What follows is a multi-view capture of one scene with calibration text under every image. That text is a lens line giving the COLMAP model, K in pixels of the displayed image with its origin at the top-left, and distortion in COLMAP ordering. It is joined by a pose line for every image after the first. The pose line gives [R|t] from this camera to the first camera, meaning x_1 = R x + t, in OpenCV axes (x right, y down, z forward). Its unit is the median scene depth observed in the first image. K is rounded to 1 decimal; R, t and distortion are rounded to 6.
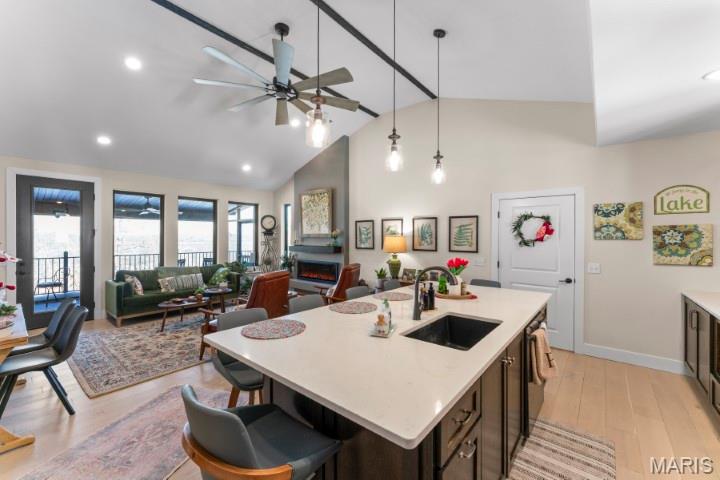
lens RADIAL K [[297.3, 0, 357.2], [0, 297.3, 235.3], [0, 0, 1]] dist [0.000331, 0.000140]
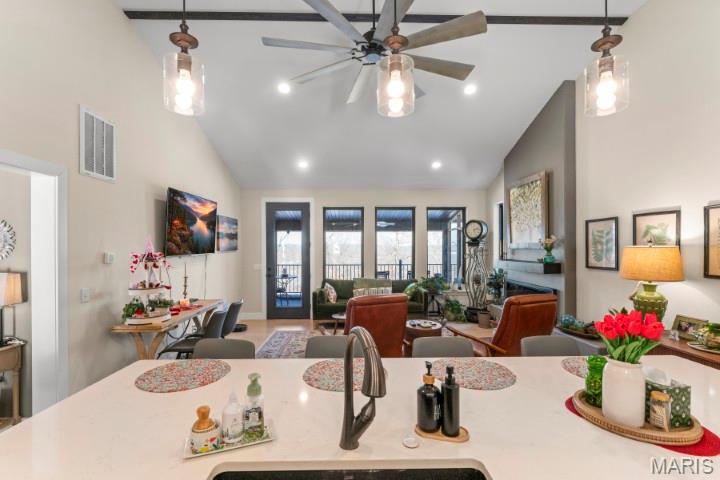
lens RADIAL K [[332.1, 0, 356.3], [0, 332.1, 249.0], [0, 0, 1]] dist [0.002942, 0.000468]
pose [[0.660160, -0.000048, -0.751125, 0.220301], [0.008635, 0.999934, 0.007526, -0.001213], [0.751076, -0.011454, 0.660117, 0.269240]]
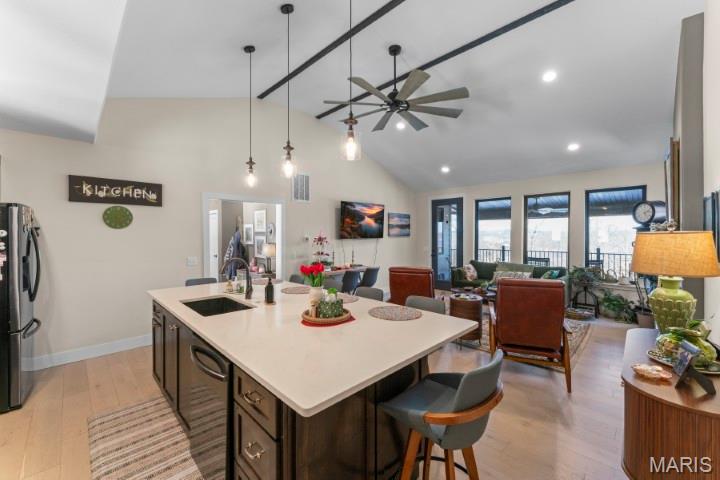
lens RADIAL K [[289.9, 0, 360.2], [0, 289.9, 240.5], [0, 0, 1]] dist [0.000278, 0.000043]
pose [[-0.089188, 0.017168, -0.995867, 0.549626], [0.008382, 0.999829, 0.016486, 0.003846], [0.995980, -0.006877, -0.089317, 0.626279]]
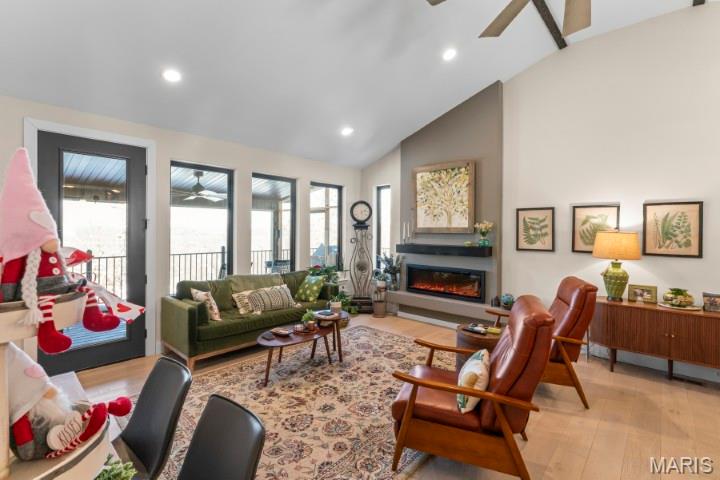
lens RADIAL K [[332.8, 0, 360.2], [0, 332.8, 230.7], [0, 0, 1]] dist [0.001685, 0.000620]
pose [[0.999093, 0.005740, -0.042202, -0.378930], [-0.005530, 0.999972, 0.005078, -0.000829], [0.042230, -0.004840, 0.999096, 0.282414]]
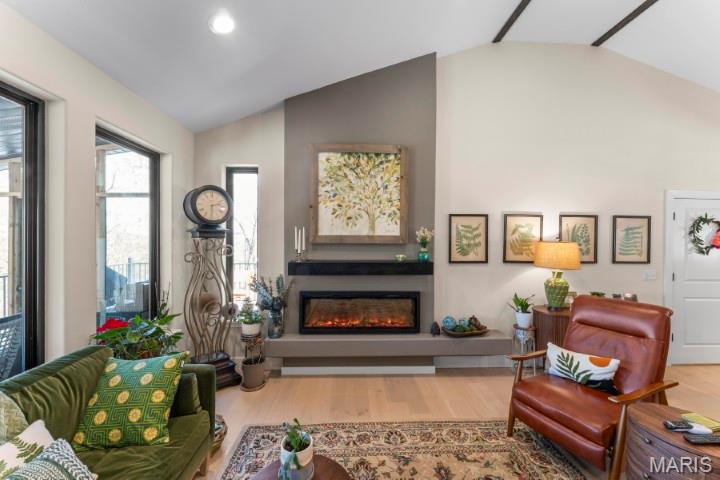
lens RADIAL K [[289.9, 0, 360.2], [0, 289.9, 240.5], [0, 0, 1]] dist [0.000278, 0.000043]
pose [[0.738218, 0.001839, 0.674560, -0.585870], [-0.008848, 0.999937, 0.006957, -0.000301], [-0.674505, -0.011105, 0.738187, 0.831563]]
